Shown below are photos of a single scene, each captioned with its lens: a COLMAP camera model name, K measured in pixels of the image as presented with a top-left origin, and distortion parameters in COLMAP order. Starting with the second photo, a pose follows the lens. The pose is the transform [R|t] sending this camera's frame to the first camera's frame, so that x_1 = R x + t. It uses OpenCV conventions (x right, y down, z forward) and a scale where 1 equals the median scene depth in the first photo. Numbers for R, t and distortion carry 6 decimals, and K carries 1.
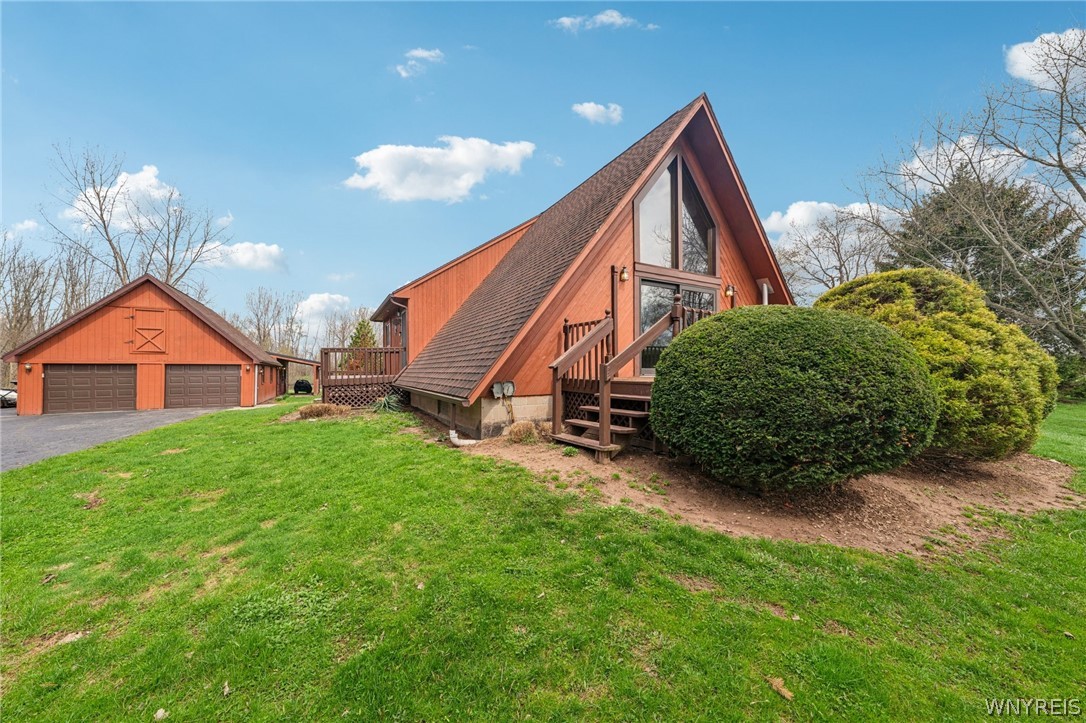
lens RADIAL K [[385.6, 0, 543.0], [0, 385.6, 361.5], [0, 0, 1]] dist [-0.000676, -0.000063]
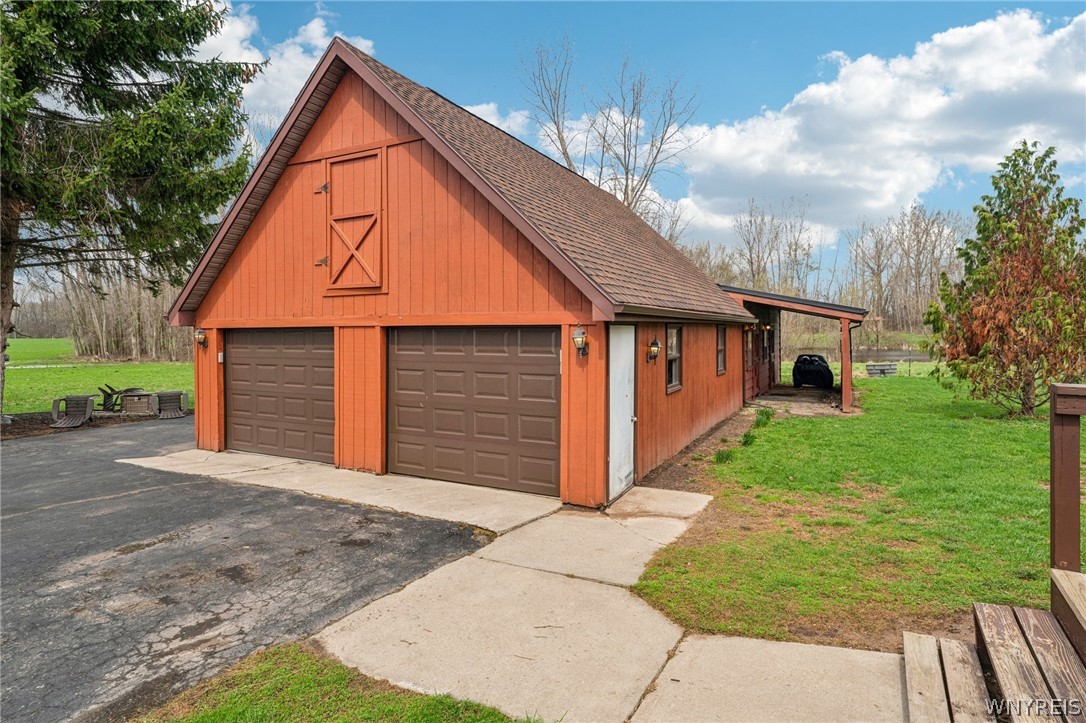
lens RADIAL K [[571.3, 0, 542.0], [0, 571.3, 321.3], [0, 0, 1]] dist [-0.000964, -0.000105]
pose [[0.538769, -0.007332, -0.842422, -0.497281], [0.026160, 0.999626, 0.008031, 0.001809], [0.842047, -0.026364, 0.538759, 0.804402]]
